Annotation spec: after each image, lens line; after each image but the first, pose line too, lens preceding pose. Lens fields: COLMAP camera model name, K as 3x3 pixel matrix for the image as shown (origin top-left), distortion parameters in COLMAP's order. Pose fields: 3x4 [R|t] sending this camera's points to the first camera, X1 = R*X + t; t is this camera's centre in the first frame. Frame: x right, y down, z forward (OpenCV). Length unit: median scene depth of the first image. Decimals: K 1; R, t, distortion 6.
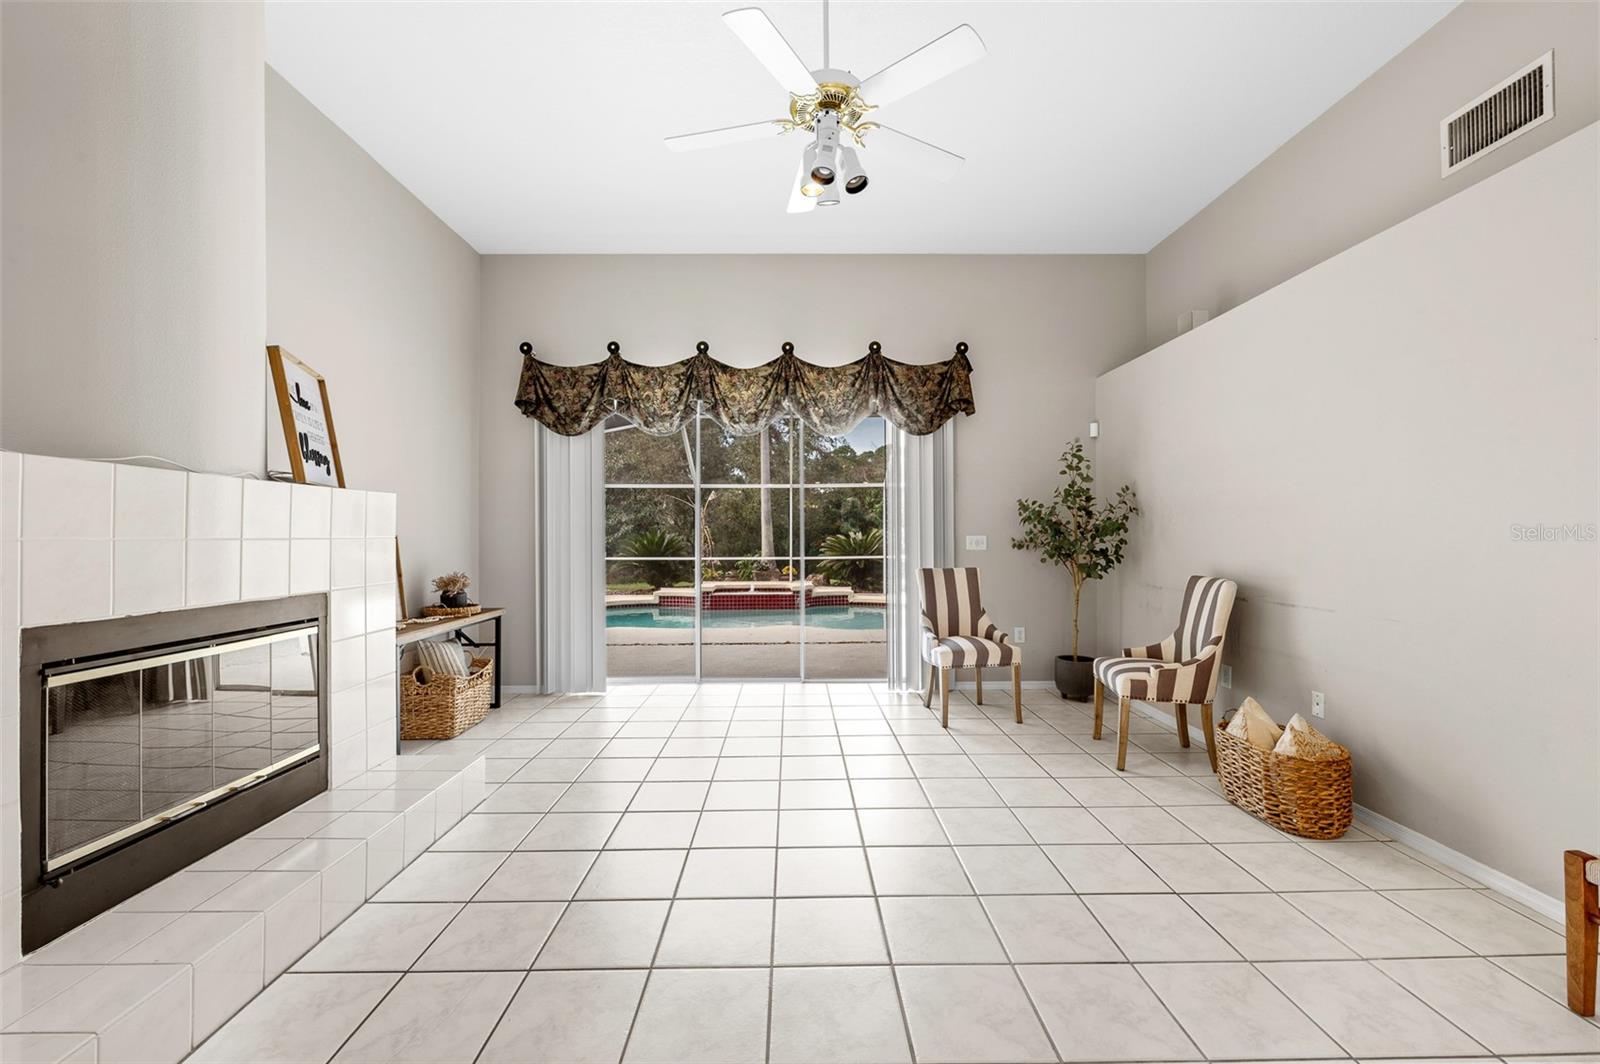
lens RADIAL K [[632.8, 0, 796.1], [0, 632.8, 530.3], [0, 0, 1]] dist [-0.000832, -0.000254]
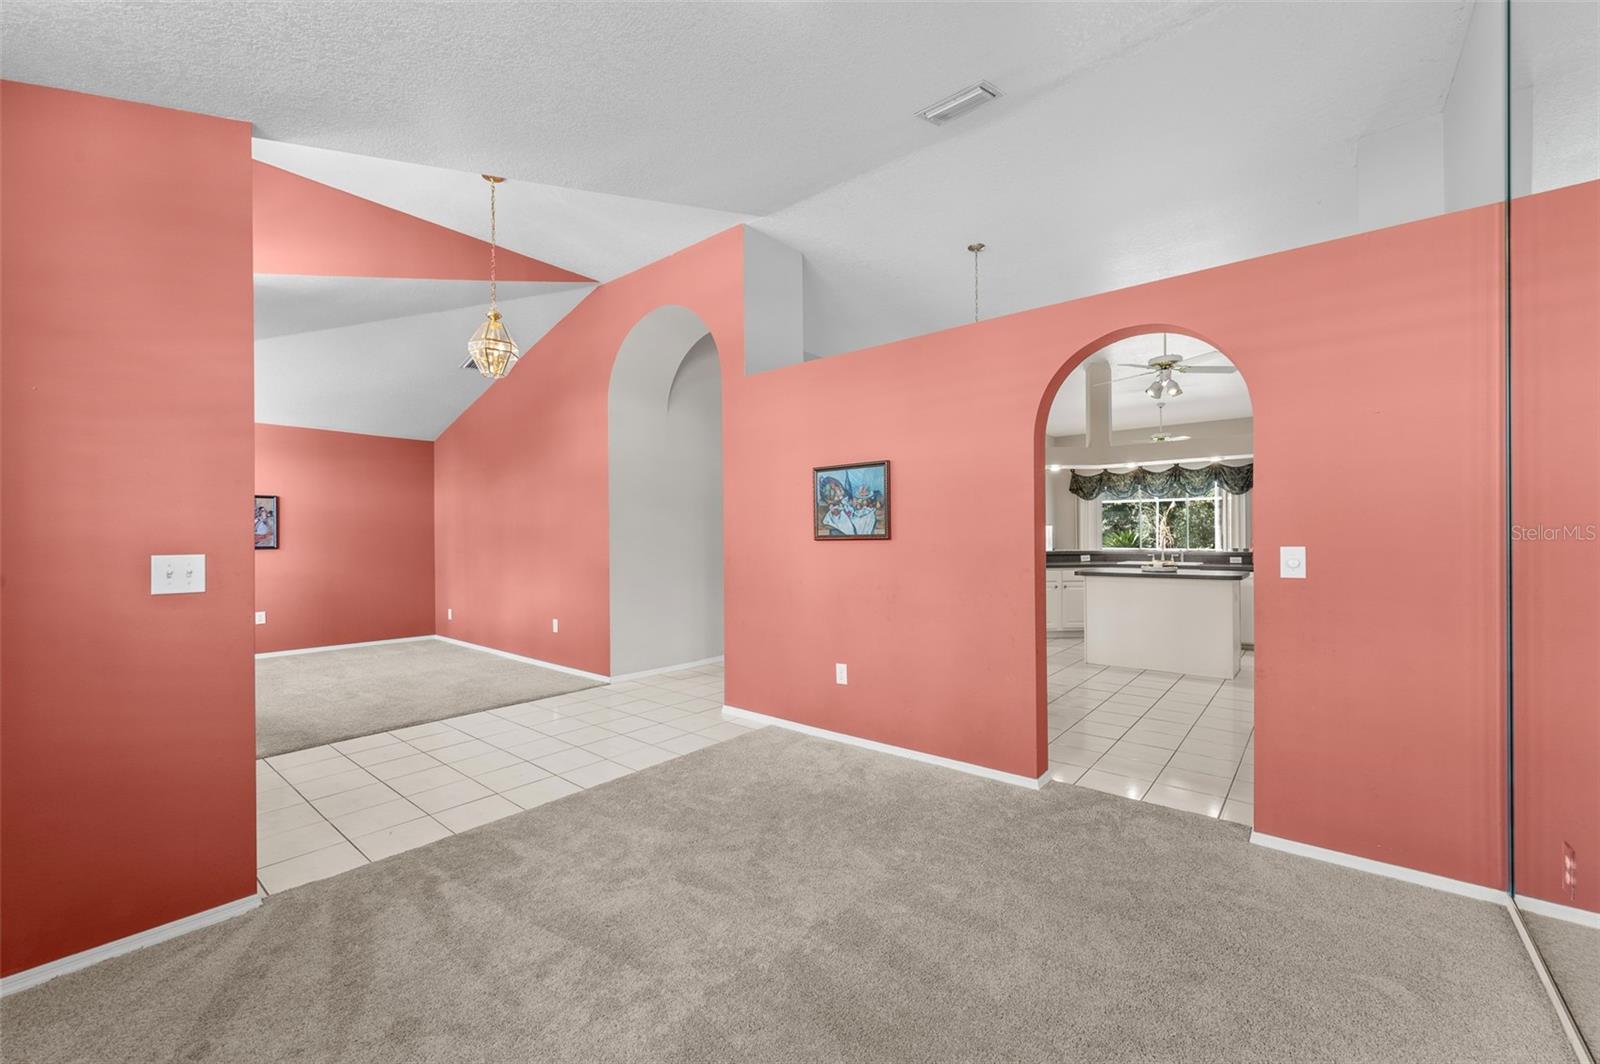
lens RADIAL K [[636.0, 0, 803.2], [0, 636.0, 531.2], [0, 0, 1]] dist [-0.000659, -0.000051]
pose [[0.765107, -0.006064, -0.643875, 0.498395], [0.010805, 0.999936, 0.003422, -0.034270], [0.643813, -0.009575, 0.765123, -2.011071]]
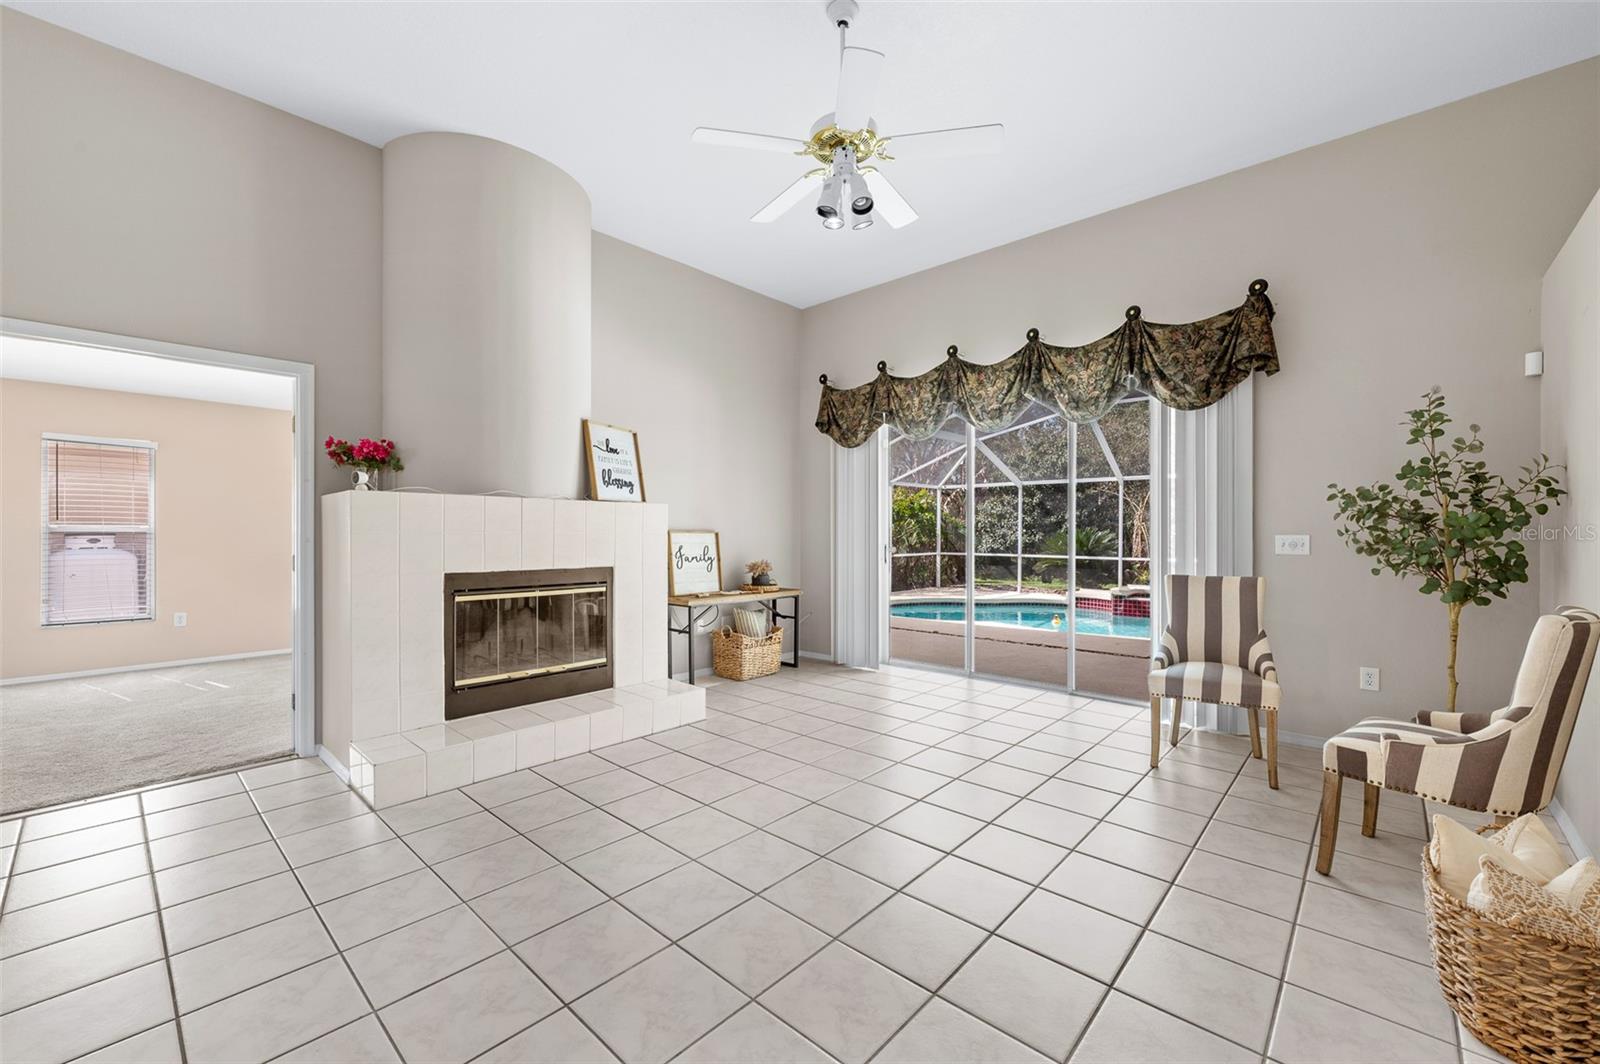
lens RADIAL K [[636.0, 0, 803.2], [0, 636.0, 531.2], [0, 0, 1]] dist [-0.000659, -0.000051]
pose [[0.733684, 0.003386, -0.679483, 0.383137], [0.000967, 0.999981, 0.006027, -0.001023], [0.679491, -0.005079, 0.733667, 0.069633]]
